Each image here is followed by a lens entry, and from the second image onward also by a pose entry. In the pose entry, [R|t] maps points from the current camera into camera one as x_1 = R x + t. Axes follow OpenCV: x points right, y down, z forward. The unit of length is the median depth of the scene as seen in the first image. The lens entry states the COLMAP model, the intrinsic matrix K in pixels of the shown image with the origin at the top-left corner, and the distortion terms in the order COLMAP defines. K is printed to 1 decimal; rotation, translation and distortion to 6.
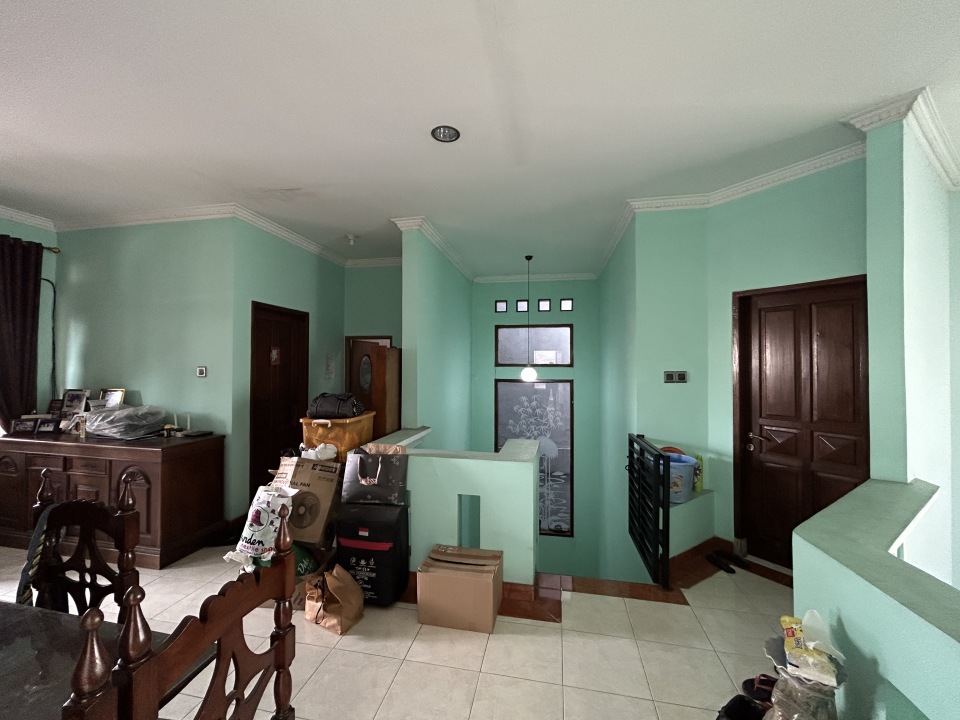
lens RADIAL K [[389.9, 0, 477.3], [0, 389.9, 361.1], [0, 0, 1]] dist [-0.001711, 0.000471]
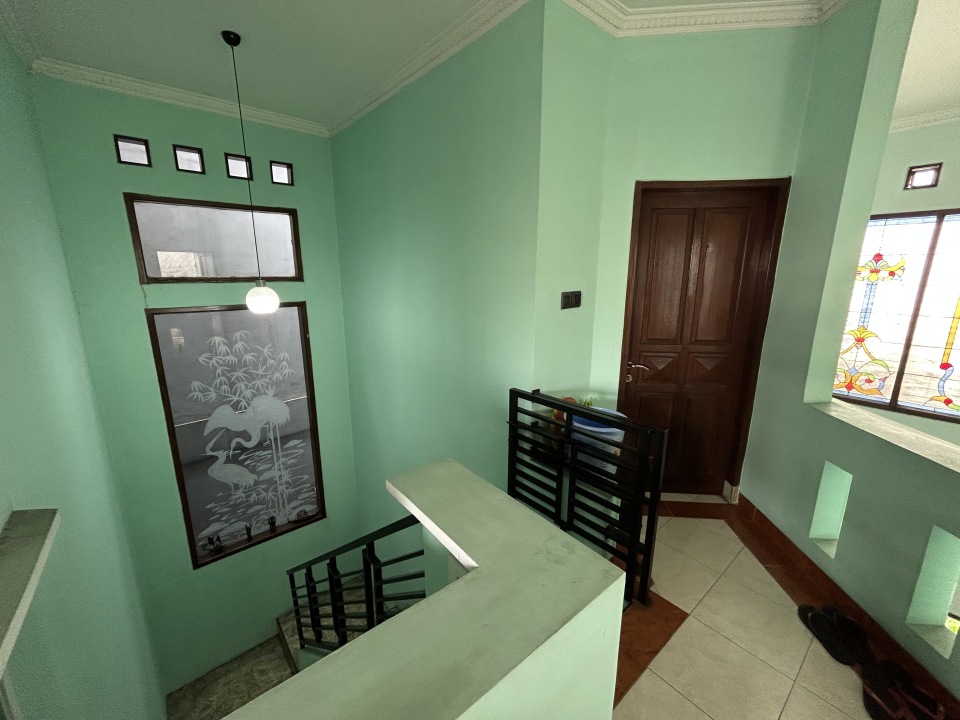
lens RADIAL K [[389.9, 0, 481.3], [0, 389.9, 357.3], [0, 0, 1]] dist [-0.001711, 0.000471]
pose [[0.628898, -0.172168, 0.758186, -0.072673], [-0.004178, 0.974411, 0.224734, -0.007824], [-0.777477, -0.144502, 0.612086, 0.361154]]
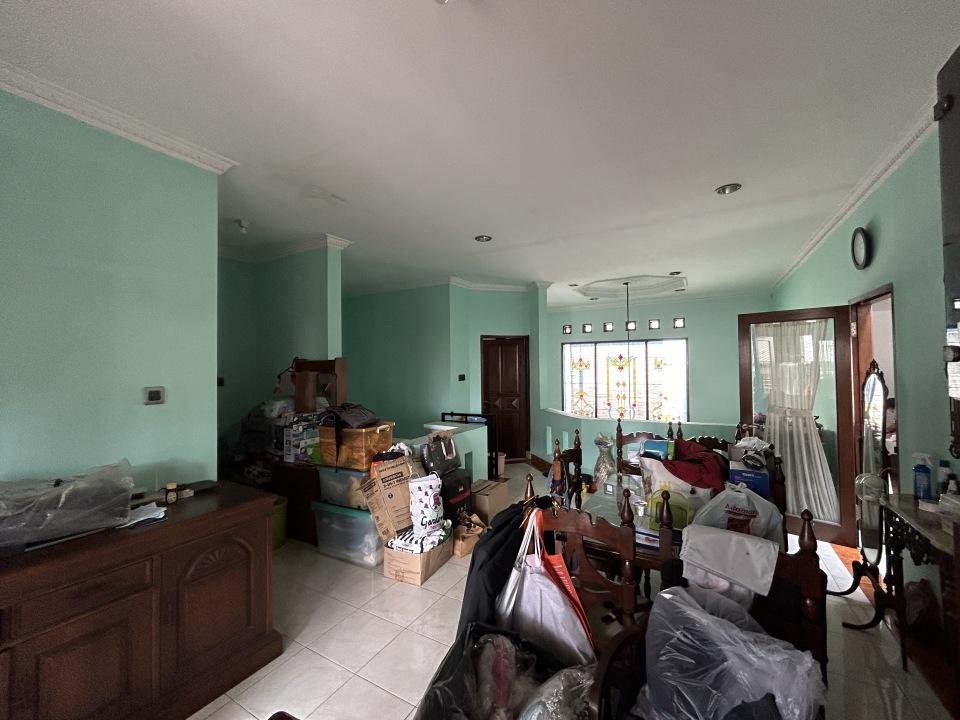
lens RADIAL K [[389.9, 0, 475.9], [0, 389.9, 358.9], [0, 0, 1]] dist [-0.001711, 0.000471]
pose [[0.320399, 0.012619, 0.947199, -0.642853], [0.006830, 0.999854, -0.015631, -0.009499], [-0.947258, 0.011478, 0.320266, 0.182432]]
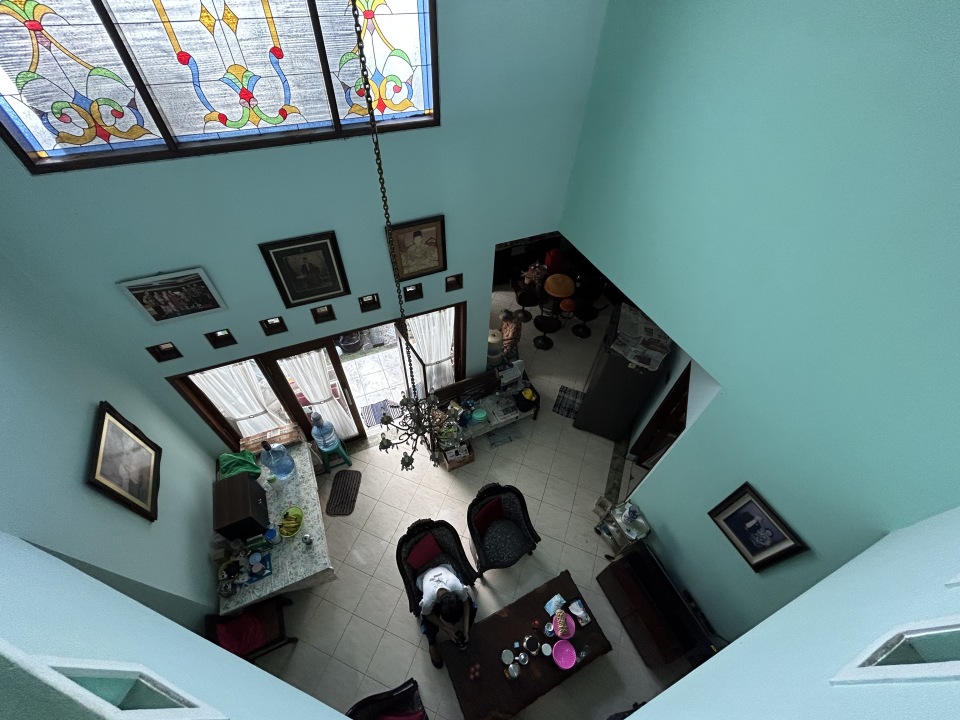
lens RADIAL K [[389.9, 0, 480.3], [0, 389.9, 360.3], [0, 0, 1]] dist [-0.001711, 0.000471]
pose [[-0.587481, -0.625047, 0.513987, 0.256444], [-0.040739, 0.657188, 0.752625, 0.030202], [-0.808212, 0.421213, -0.411549, 0.224712]]
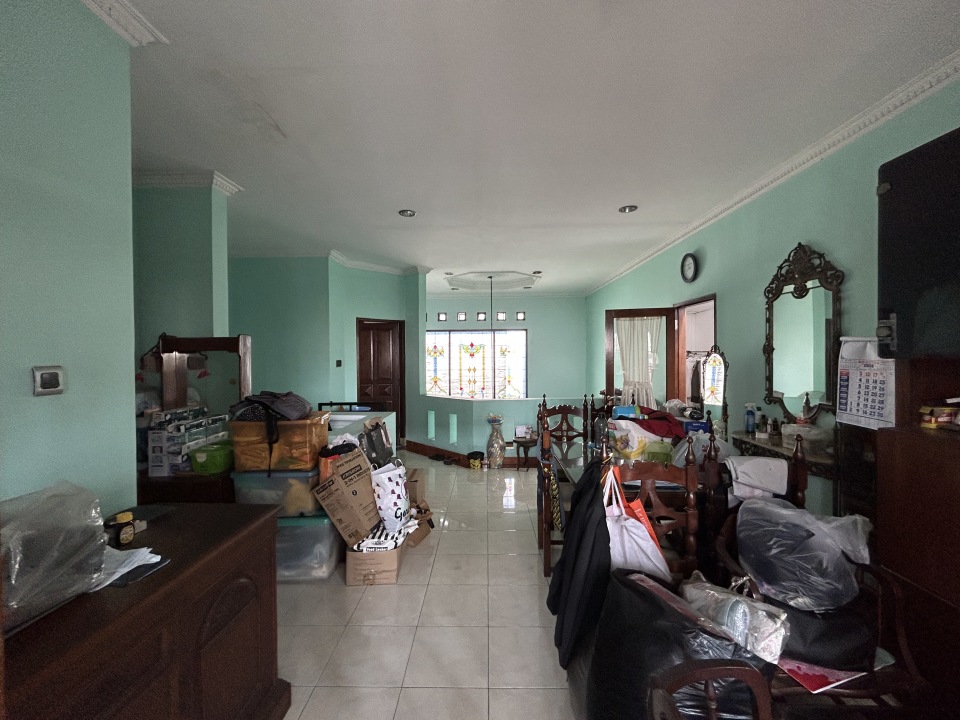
lens RADIAL K [[389.9, 0, 475.5], [0, 389.9, 359.3], [0, 0, 1]] dist [-0.001711, 0.000471]
pose [[-0.169577, -0.011859, 0.985446, -0.652500], [0.002443, 0.999919, 0.012453, 0.002344], [-0.985514, 0.004519, -0.169534, 0.372916]]
